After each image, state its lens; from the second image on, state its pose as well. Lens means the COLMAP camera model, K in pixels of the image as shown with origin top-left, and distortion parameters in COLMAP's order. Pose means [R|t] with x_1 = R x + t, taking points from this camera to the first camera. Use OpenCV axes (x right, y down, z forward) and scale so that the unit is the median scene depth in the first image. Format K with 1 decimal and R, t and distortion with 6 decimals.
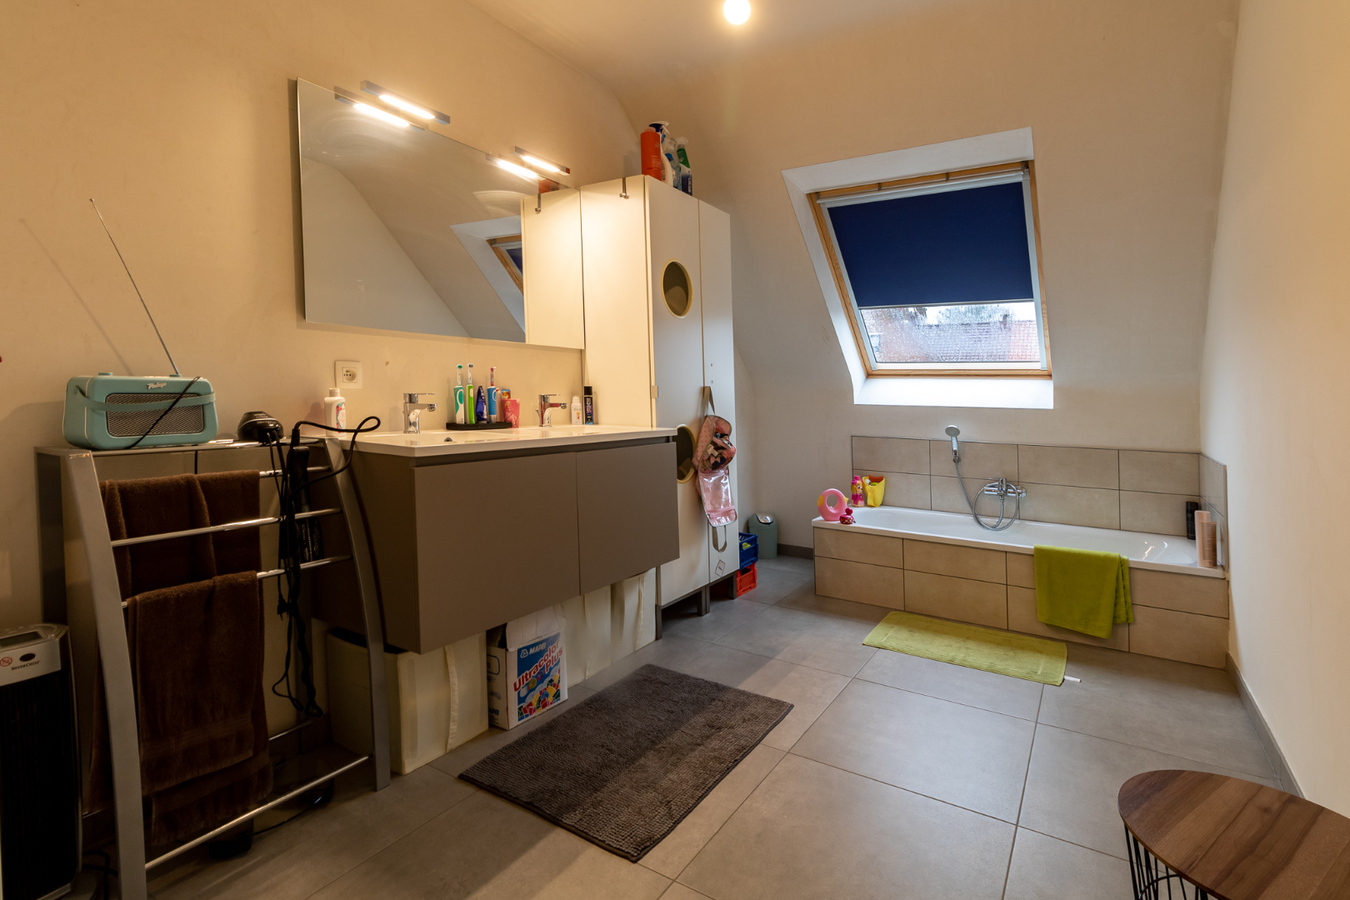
lens RADIAL K [[661.6, 0, 686.3], [0, 661.6, 521.9], [0, 0, 1]] dist [0.003581, 0.000159]
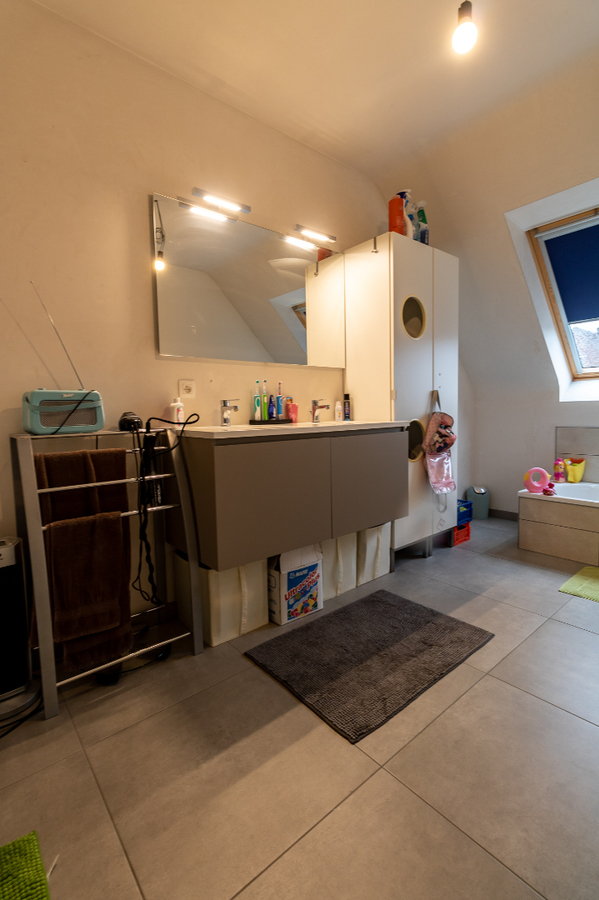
lens RADIAL K [[404.0, 0, 287.4], [0, 404.0, 505.3], [0, 0, 1]] dist [0.000202, -0.000423]
pose [[0.945021, 0.037888, -0.324807, 0.032339], [-0.026317, 0.998855, 0.039945, 0.007479], [0.325949, -0.029201, 0.944936, 0.159503]]
